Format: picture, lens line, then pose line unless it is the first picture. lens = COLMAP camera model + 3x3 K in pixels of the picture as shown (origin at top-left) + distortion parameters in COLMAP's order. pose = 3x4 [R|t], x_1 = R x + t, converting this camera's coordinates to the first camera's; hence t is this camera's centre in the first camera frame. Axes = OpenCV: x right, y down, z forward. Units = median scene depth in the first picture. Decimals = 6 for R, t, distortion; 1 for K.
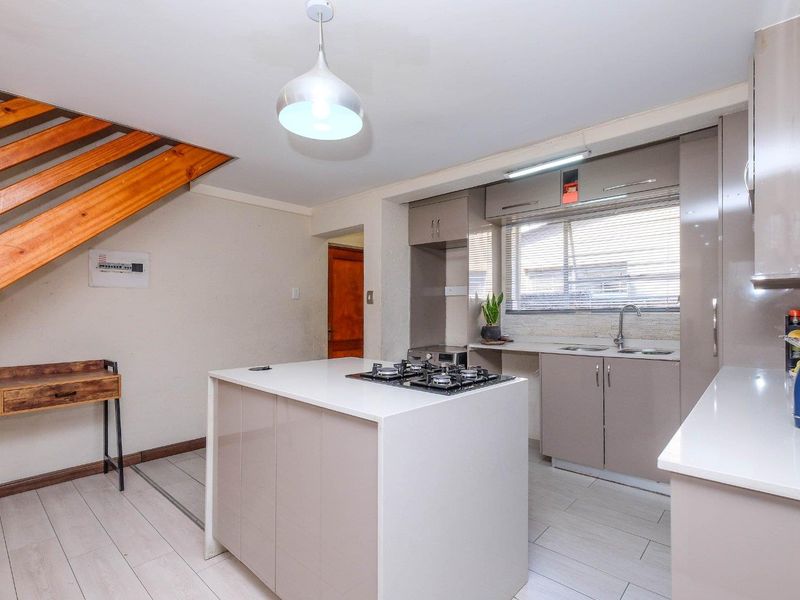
lens RADIAL K [[398.5, 0, 399.7], [0, 398.5, 305.7], [0, 0, 1]] dist [0.002019, 0.000569]
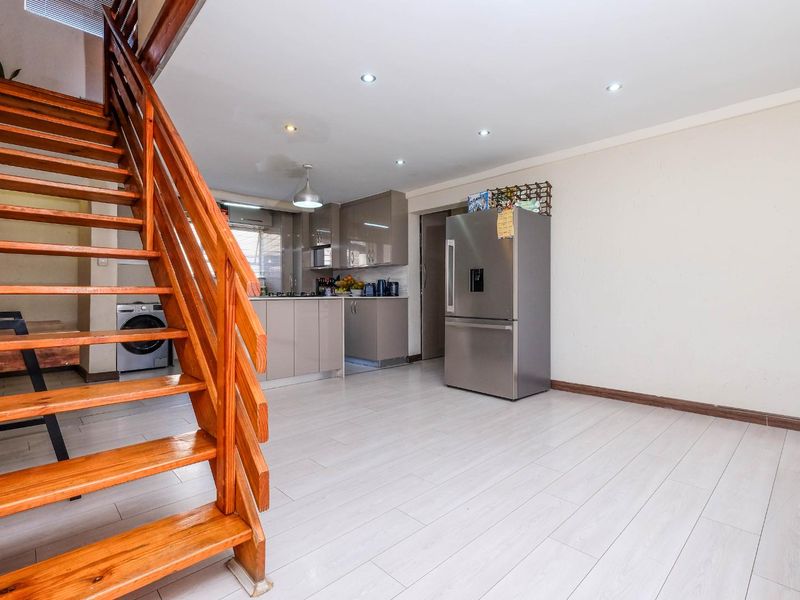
lens RADIAL K [[398.5, 0, 397.5], [0, 398.5, 283.5], [0, 0, 1]] dist [0.002019, 0.000569]
pose [[0.076292, 0.026725, 0.996727, -1.454763], [-0.006087, 0.999635, -0.026337, 0.089198], [-0.997067, -0.004058, 0.076427, 0.053768]]
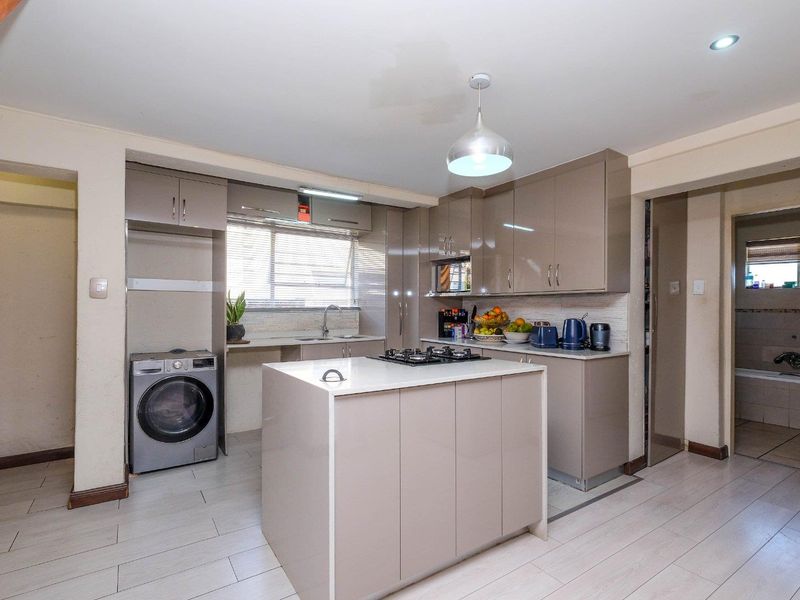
lens RADIAL K [[398.5, 0, 398.3], [0, 398.5, 303.2], [0, 0, 1]] dist [0.002019, 0.000569]
pose [[0.248352, 0.017122, 0.968519, -0.730073], [-0.016682, 0.999771, -0.013397, 0.005651], [-0.968526, -0.012830, 0.248580, 0.439813]]
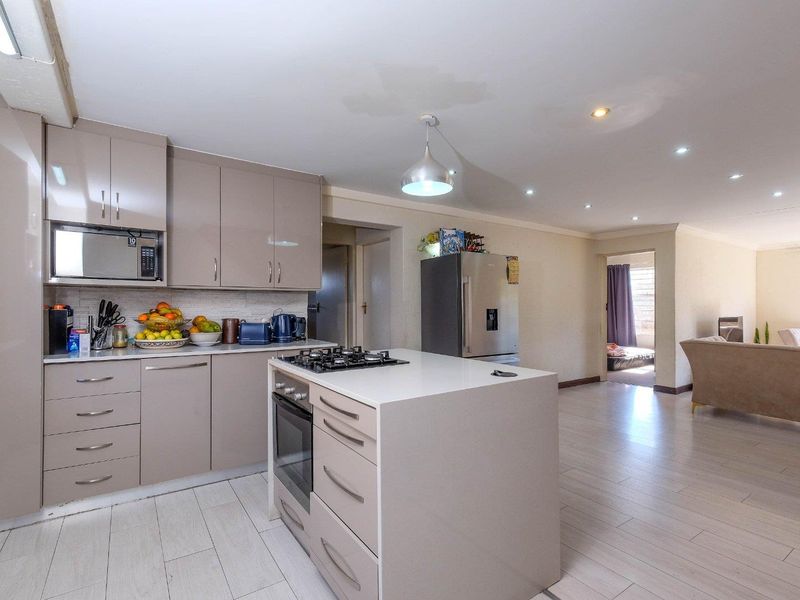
lens RADIAL K [[398.5, 0, 399.6], [0, 398.5, 306.0], [0, 0, 1]] dist [0.002019, 0.000569]
pose [[-0.971252, 0.010117, 0.237837, -0.233650], [0.005591, 0.999790, -0.019696, 0.024987], [-0.237986, -0.017800, -0.971105, 1.220156]]
